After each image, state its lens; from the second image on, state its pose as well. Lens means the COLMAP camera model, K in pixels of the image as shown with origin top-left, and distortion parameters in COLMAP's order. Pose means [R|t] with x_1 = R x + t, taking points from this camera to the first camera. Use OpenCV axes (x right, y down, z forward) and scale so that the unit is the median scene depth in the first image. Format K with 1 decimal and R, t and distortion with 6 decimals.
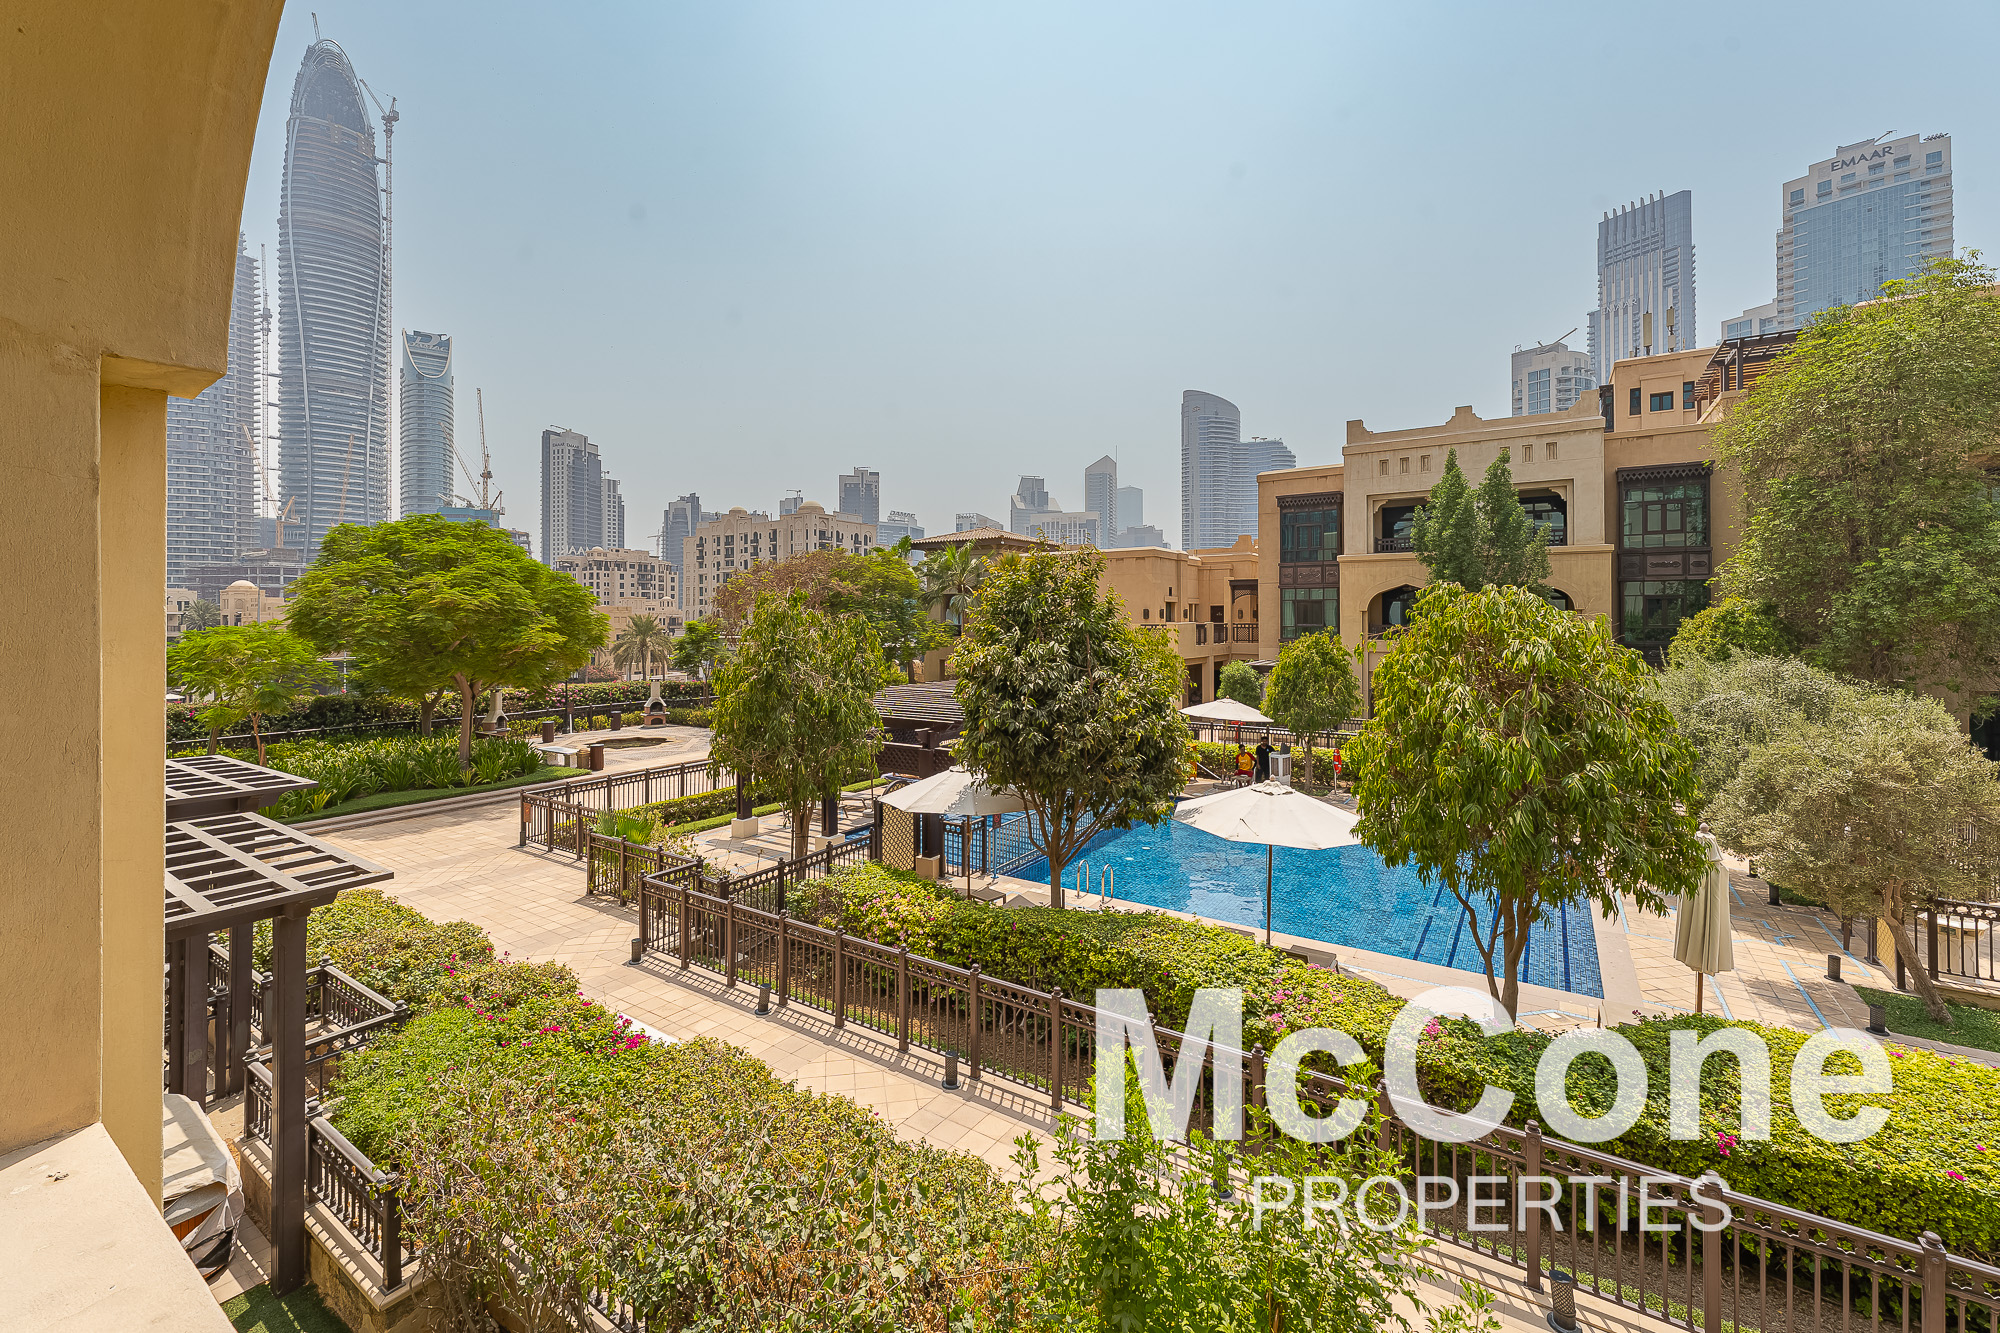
lens RADIAL K [[815.3, 0, 992.7], [0, 815.3, 615.3], [0, 0, 1]] dist [0.003685, -0.000613]
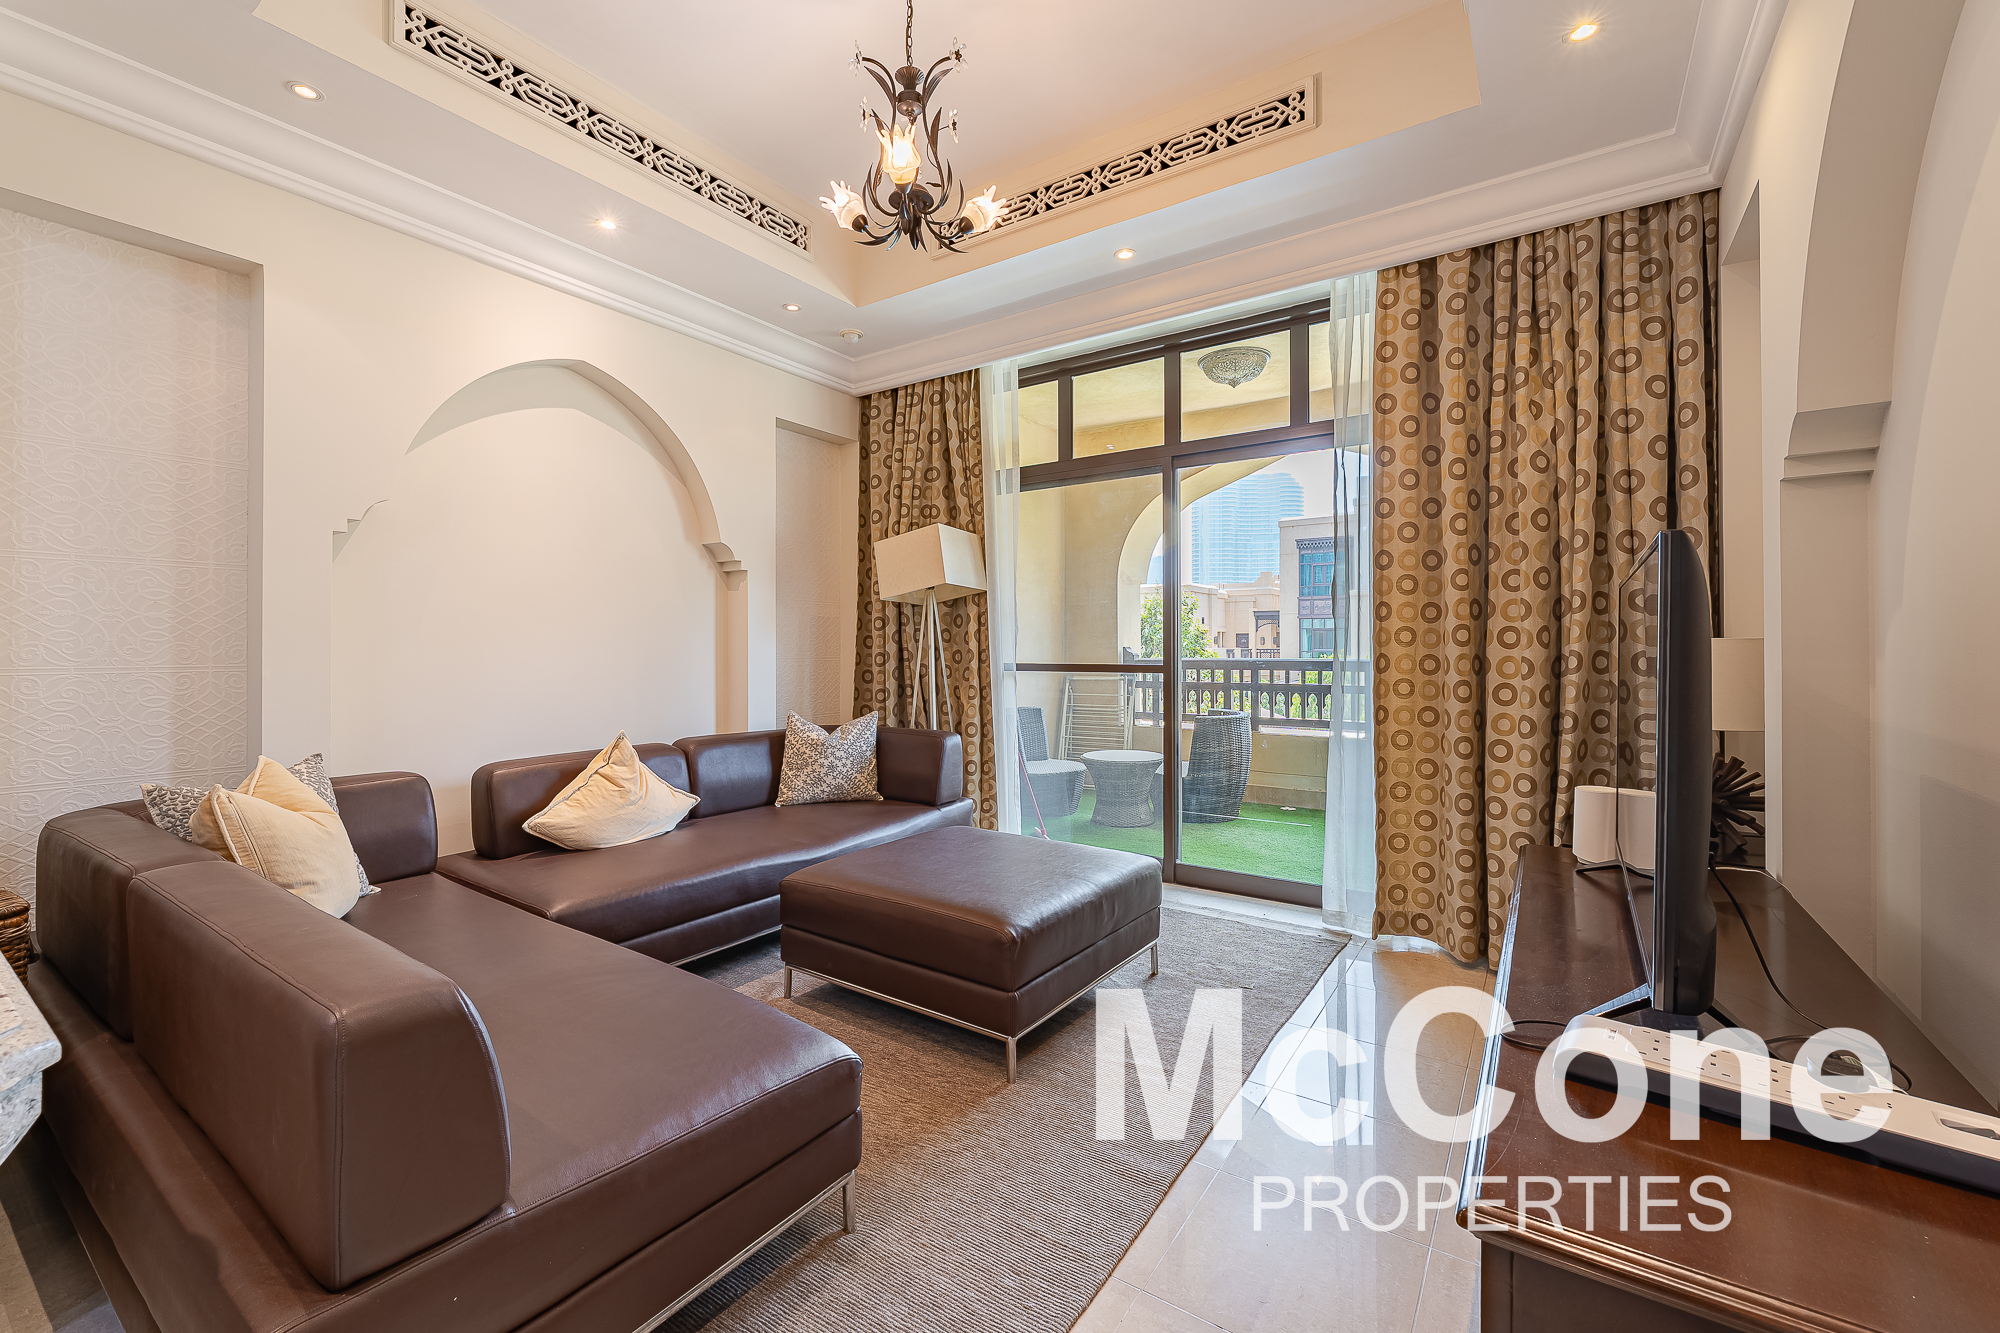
lens RADIAL K [[815.3, 0, 983.7], [0, 815.3, 641.0], [0, 0, 1]] dist [0.003685, -0.000613]
pose [[0.999842, 0.001568, -0.017710, -0.102579], [-0.001626, 0.999993, -0.003258, 0.004712], [0.017704, 0.003286, 0.999838, -0.228355]]
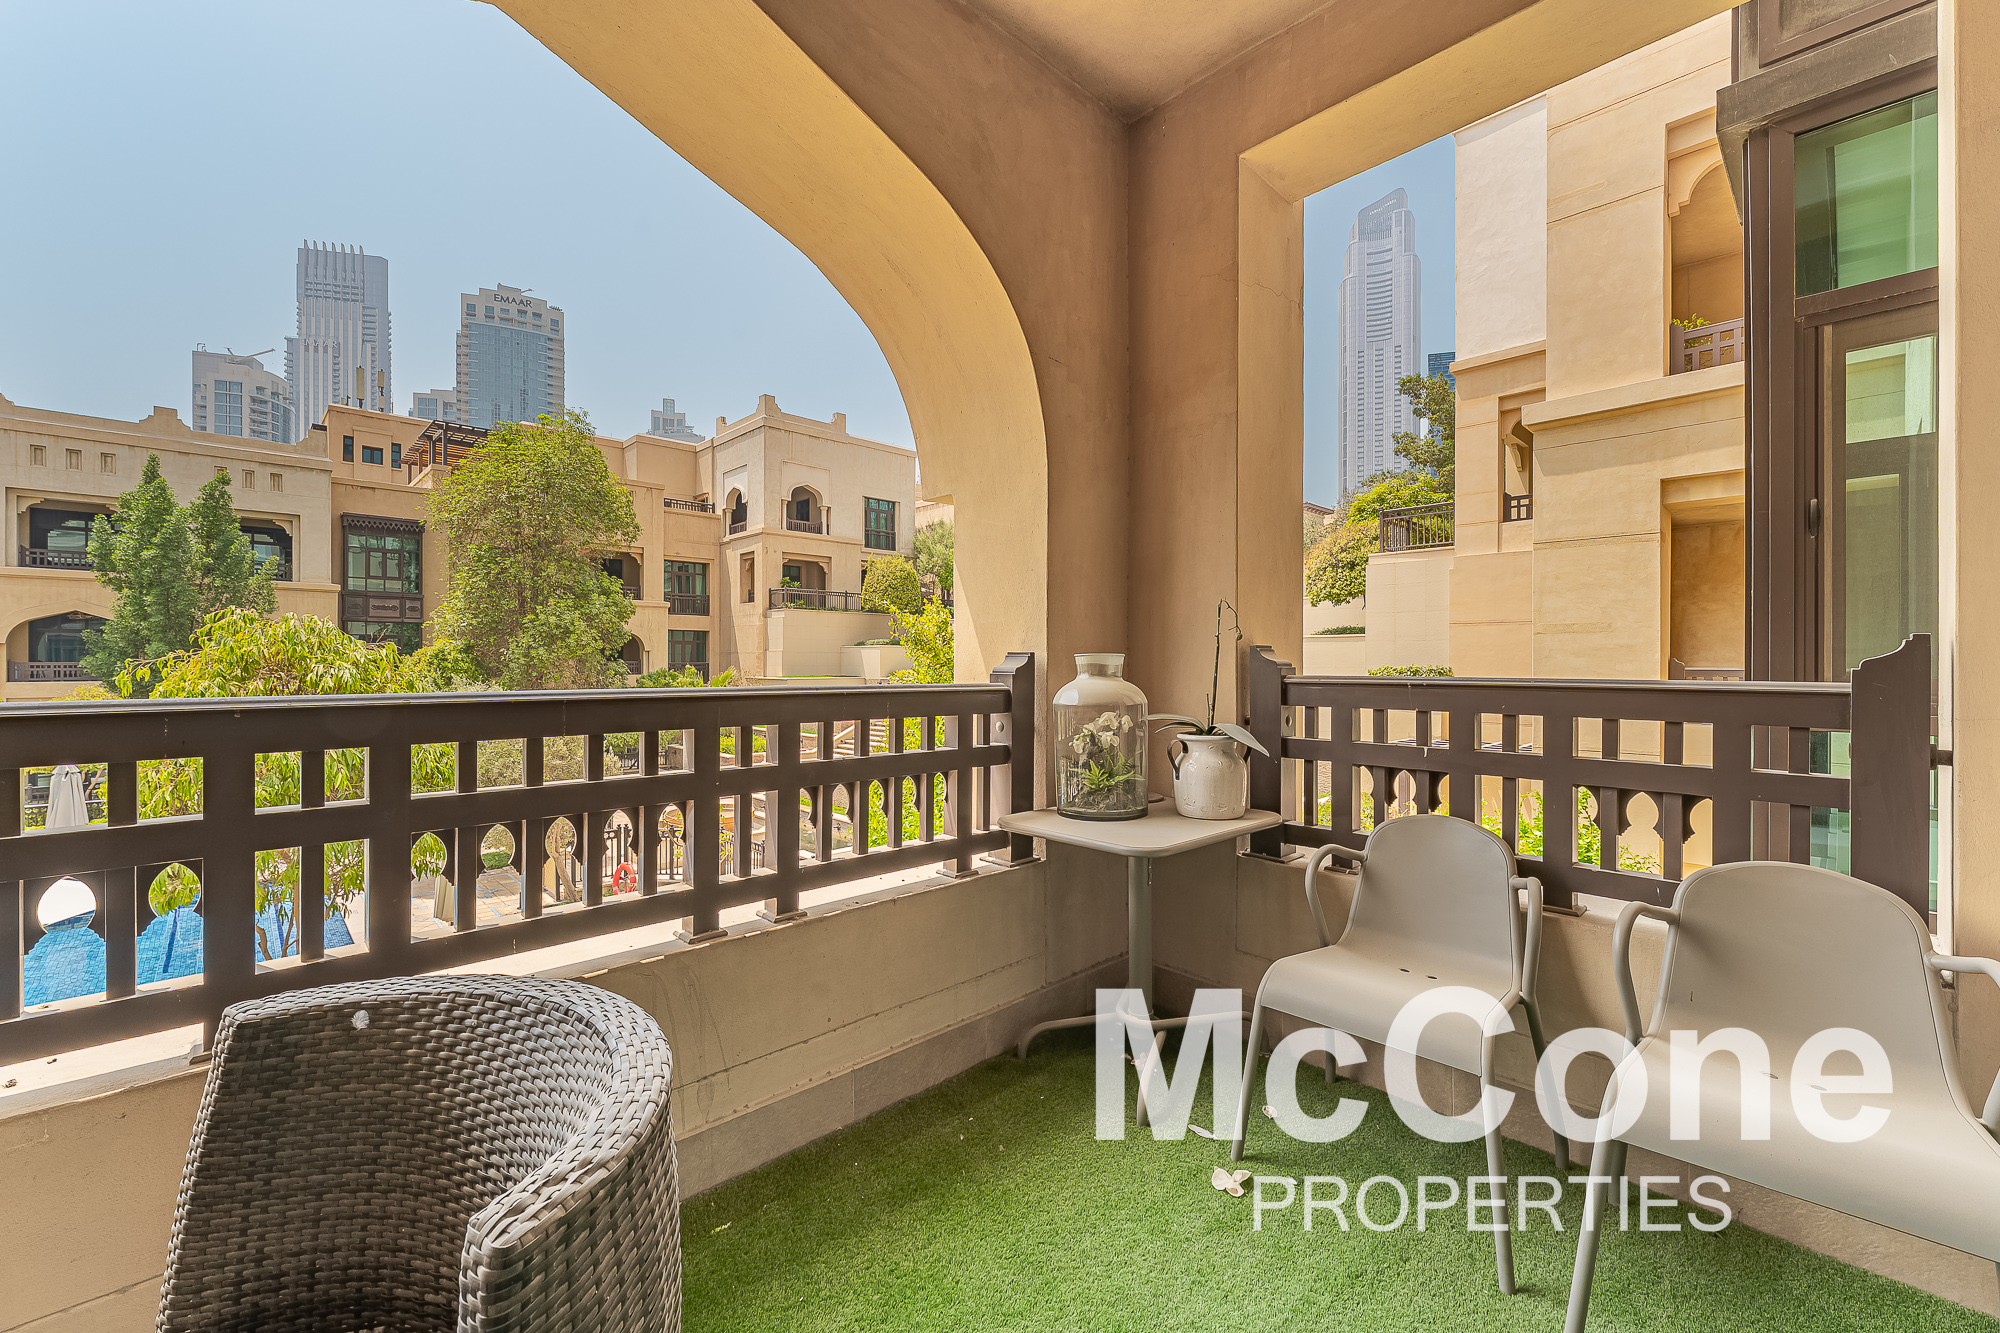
lens RADIAL K [[815.3, 0, 967.1], [0, 815.3, 660.0], [0, 0, 1]] dist [0.003685, -0.000613]
pose [[0.242533, 0.004344, 0.970133, -0.071843], [-0.008099, 0.999964, -0.002453, 0.006429], [-0.970109, -0.007262, 0.242560, -0.038326]]
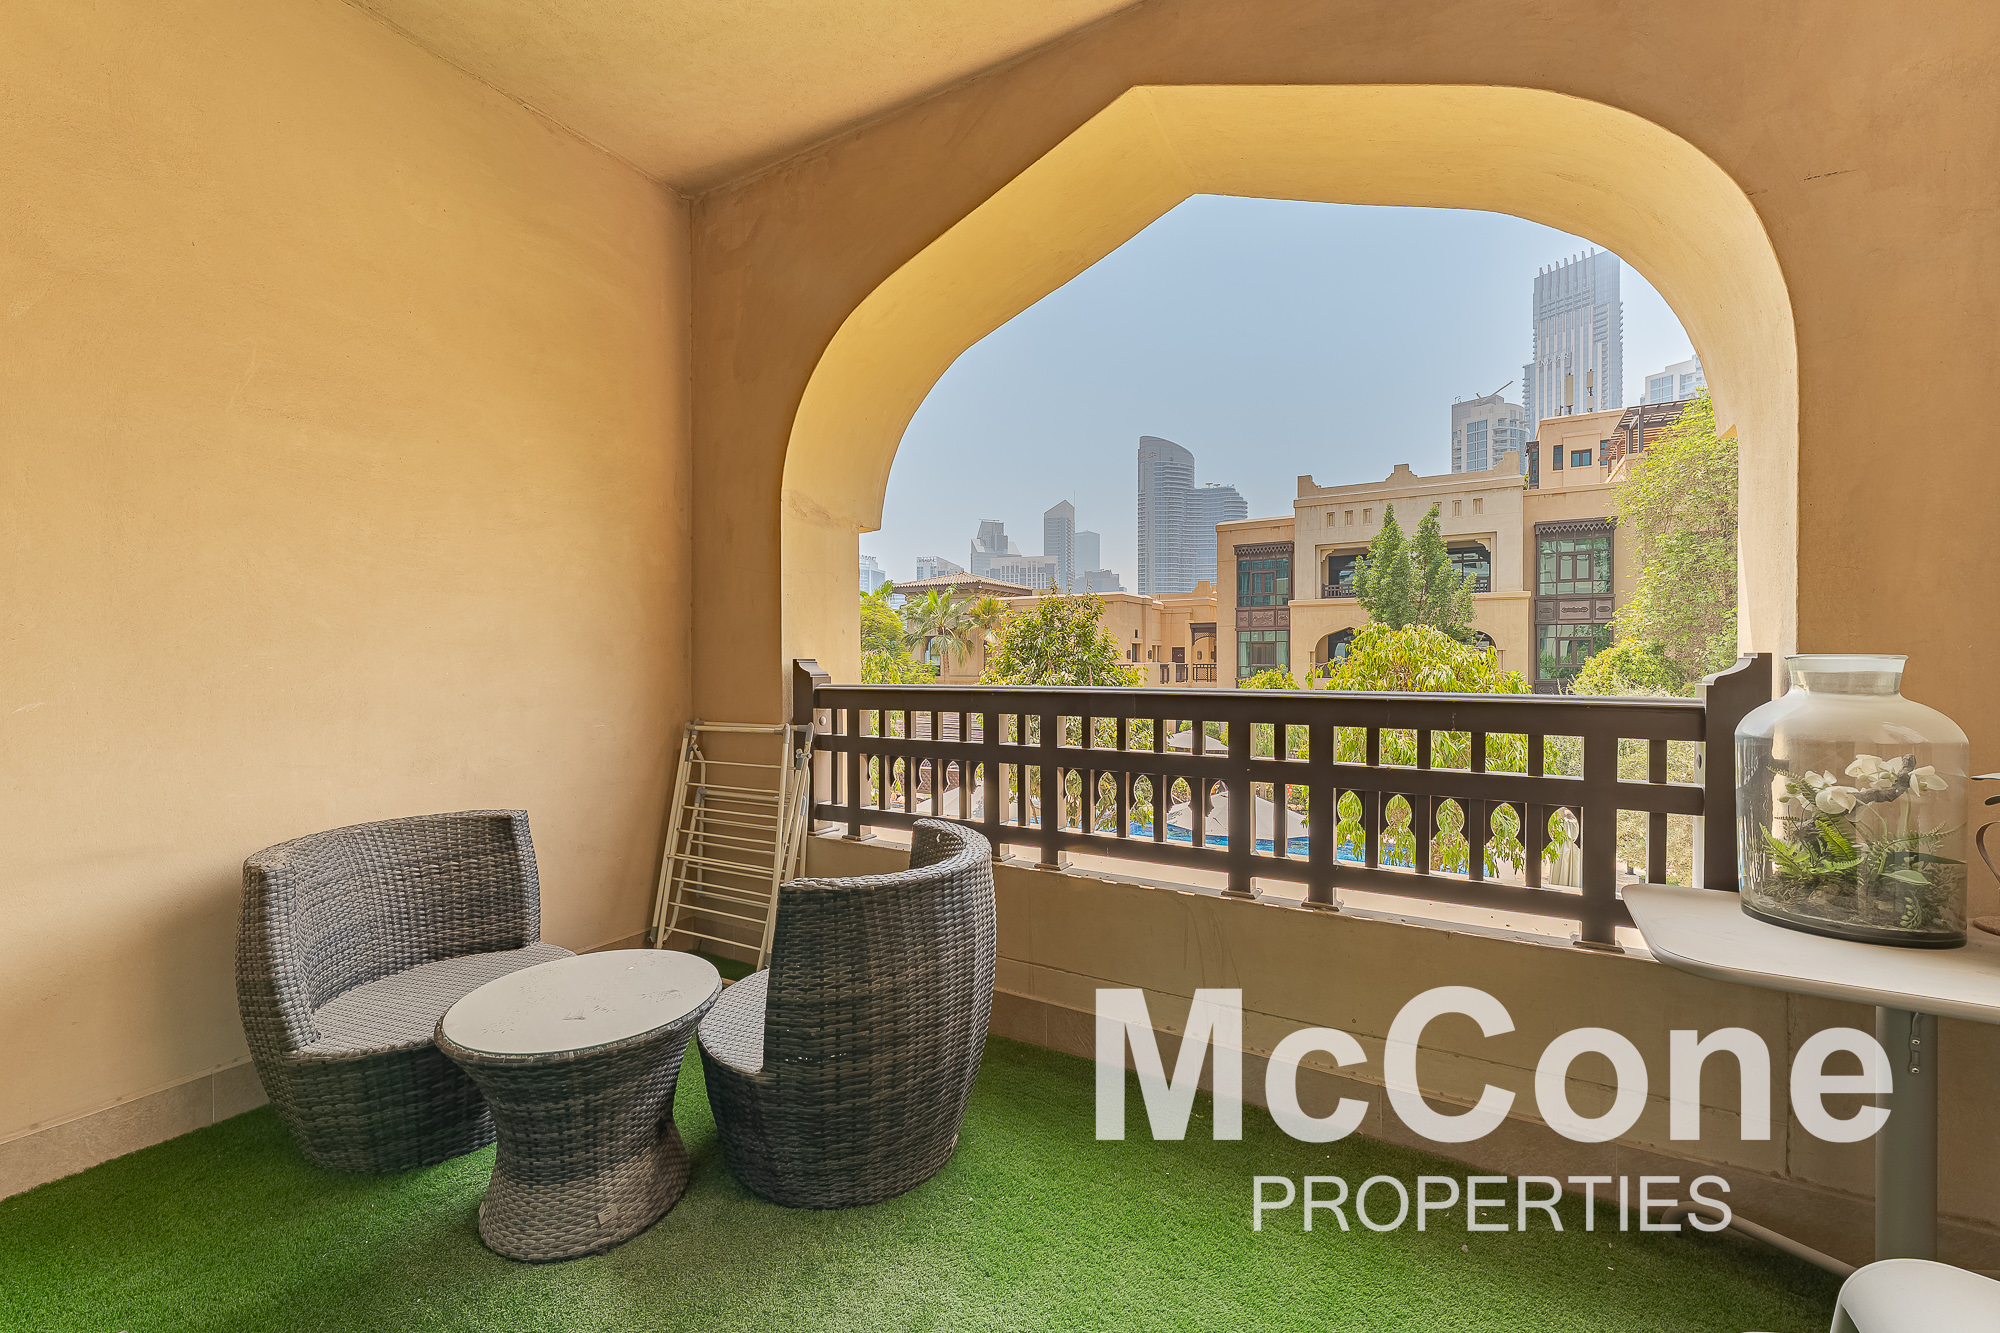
lens RADIAL K [[815.3, 0, 1000.4], [0, 815.3, 672.2], [0, 0, 1]] dist [0.003685, -0.000613]
pose [[0.998024, -0.002371, 0.062789, -0.038616], [0.001349, 0.999866, 0.016305, 0.005550], [-0.062819, -0.016188, 0.997894, -0.083308]]
